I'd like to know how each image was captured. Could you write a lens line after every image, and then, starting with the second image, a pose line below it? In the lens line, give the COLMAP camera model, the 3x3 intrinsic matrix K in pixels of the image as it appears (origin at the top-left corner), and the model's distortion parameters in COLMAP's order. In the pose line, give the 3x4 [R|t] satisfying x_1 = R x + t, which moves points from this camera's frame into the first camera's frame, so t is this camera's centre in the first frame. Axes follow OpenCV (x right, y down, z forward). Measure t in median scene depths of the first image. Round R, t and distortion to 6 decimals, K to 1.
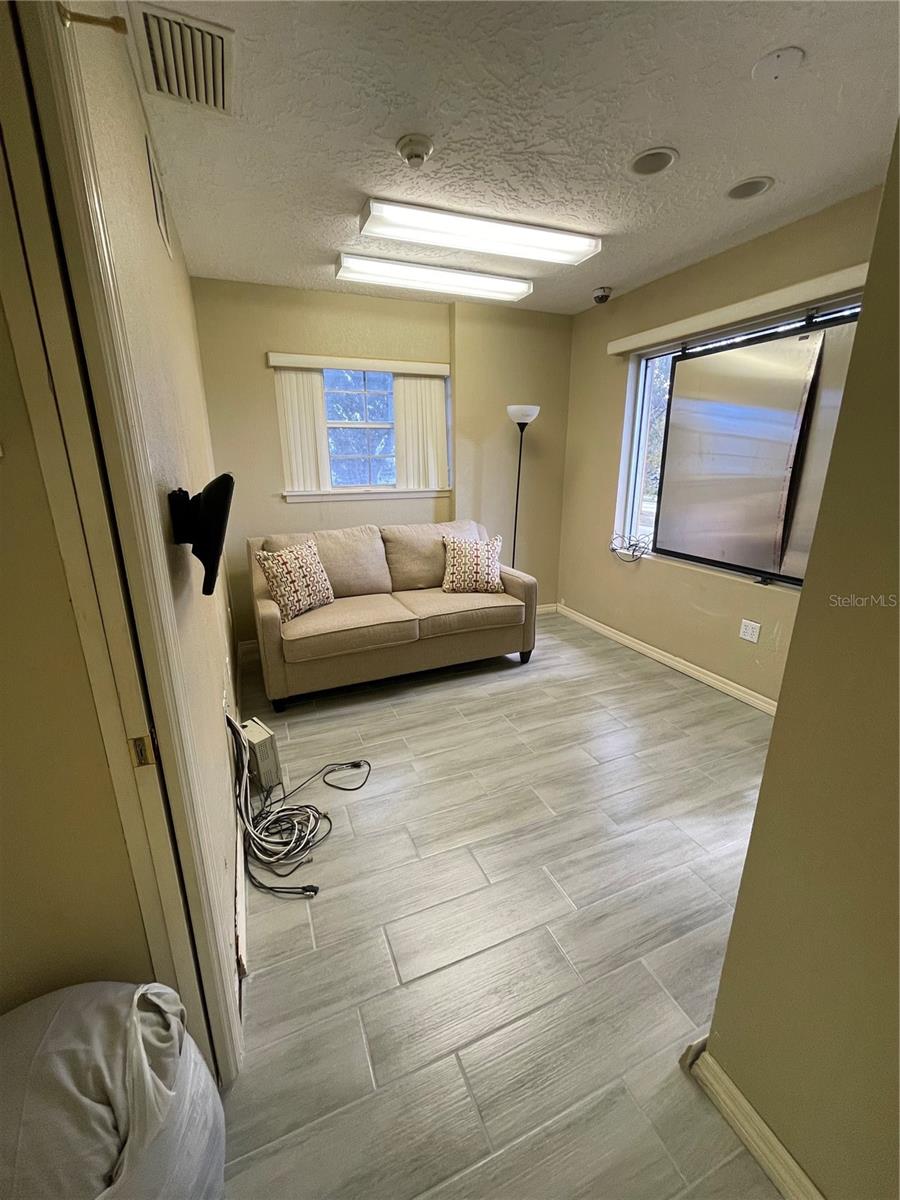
lens RADIAL K [[483.5, 0, 447.9], [0, 483.5, 597.2], [0, 0, 1]] dist [-0.013460, 0.003509]
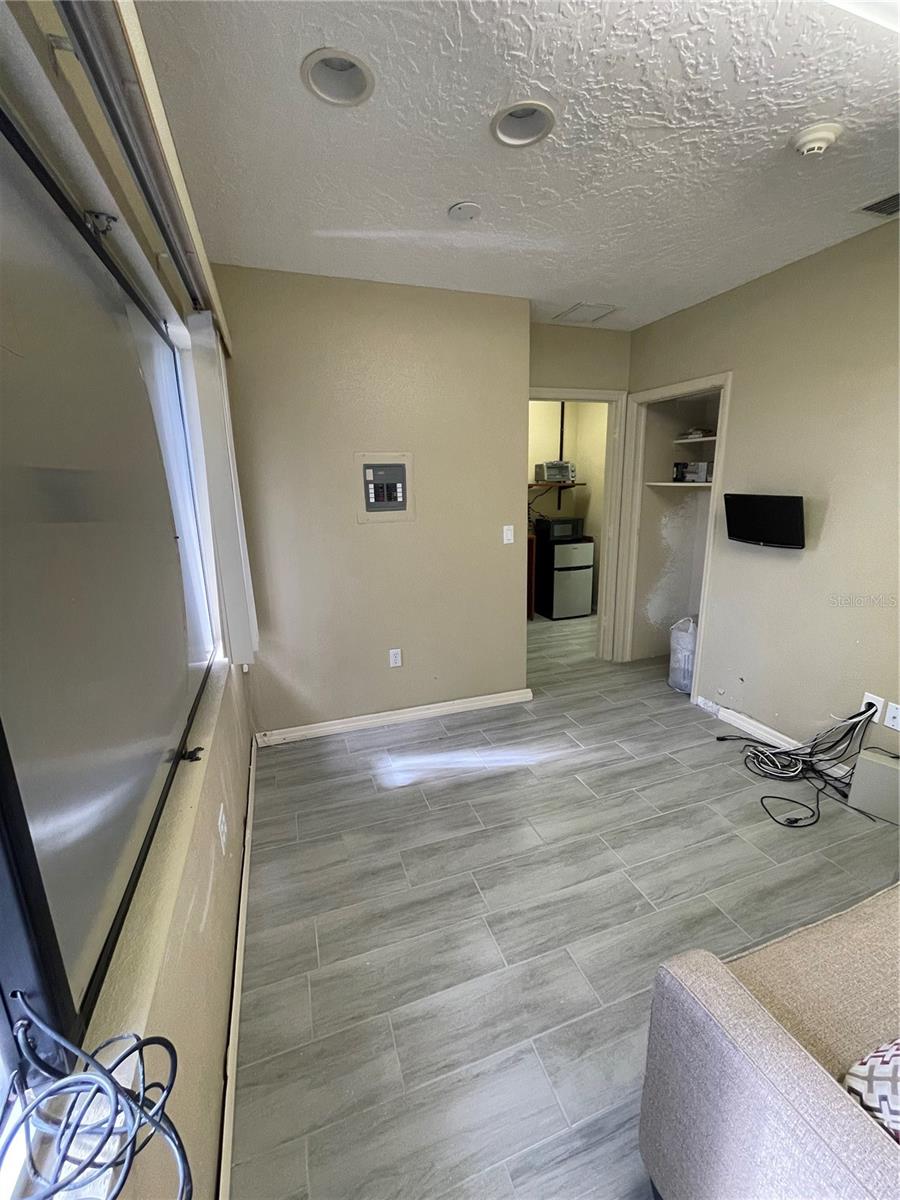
lens RADIAL K [[483.5, 0, 448.1], [0, 483.5, 596.9], [0, 0, 1]] dist [-0.013460, 0.003509]
pose [[-0.997938, 0.015402, 0.062304, 0.357165], [0.043933, 0.871609, 0.488230, -0.445880], [-0.046785, 0.489961, -0.870488, 1.431232]]
